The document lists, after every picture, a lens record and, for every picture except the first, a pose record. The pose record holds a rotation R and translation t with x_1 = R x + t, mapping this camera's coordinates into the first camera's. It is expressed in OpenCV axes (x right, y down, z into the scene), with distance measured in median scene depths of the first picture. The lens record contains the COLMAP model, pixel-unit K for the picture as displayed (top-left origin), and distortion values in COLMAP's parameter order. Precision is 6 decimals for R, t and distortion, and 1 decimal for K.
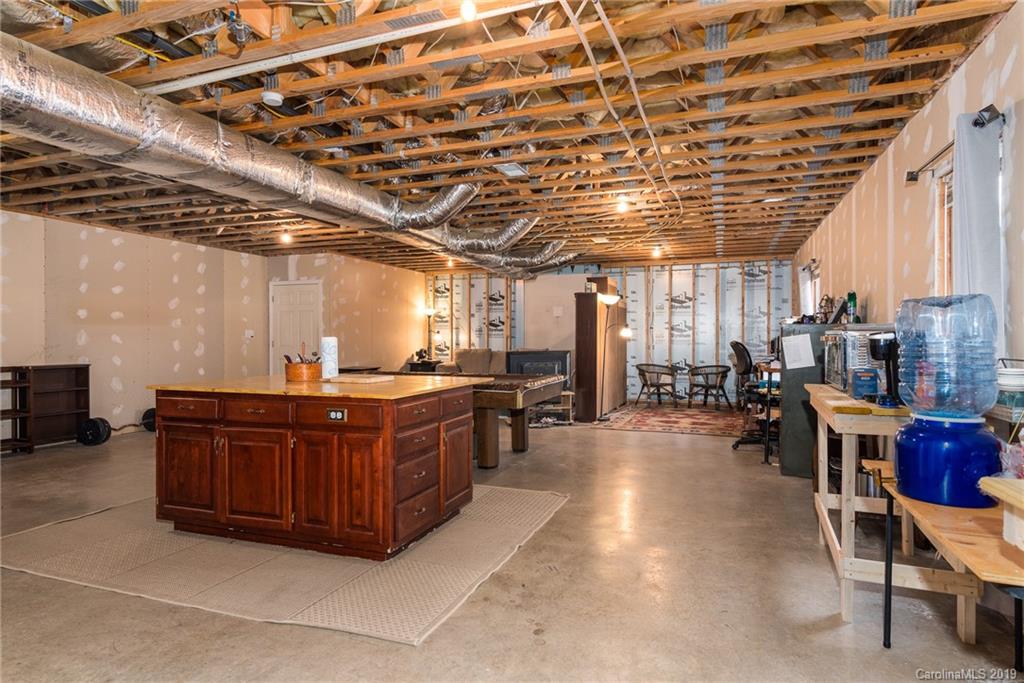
lens RADIAL K [[572.0, 0, 510.9], [0, 572.0, 340.4], [0, 0, 1]] dist [0.011679, -0.003923]
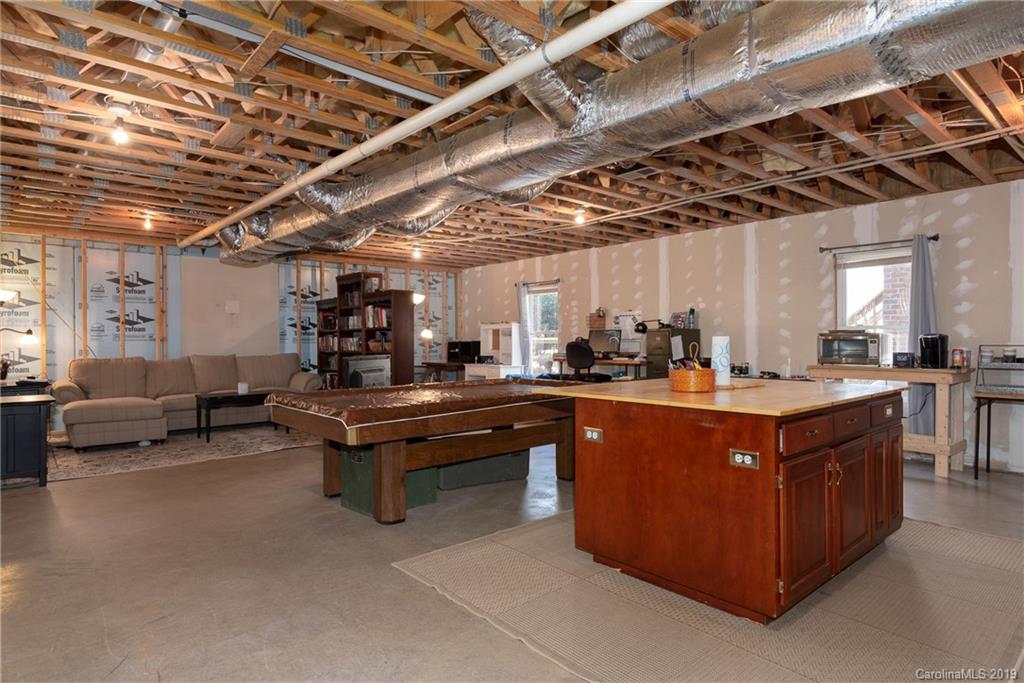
lens RADIAL K [[572.0, 0, 509.3], [0, 572.0, 340.6], [0, 0, 1]] dist [0.011679, -0.003923]
pose [[0.486352, -0.001501, 0.873761, -0.403541], [0.009329, 0.999950, -0.003474, 0.000865], [-0.873713, 0.009841, 0.486342, 0.289047]]
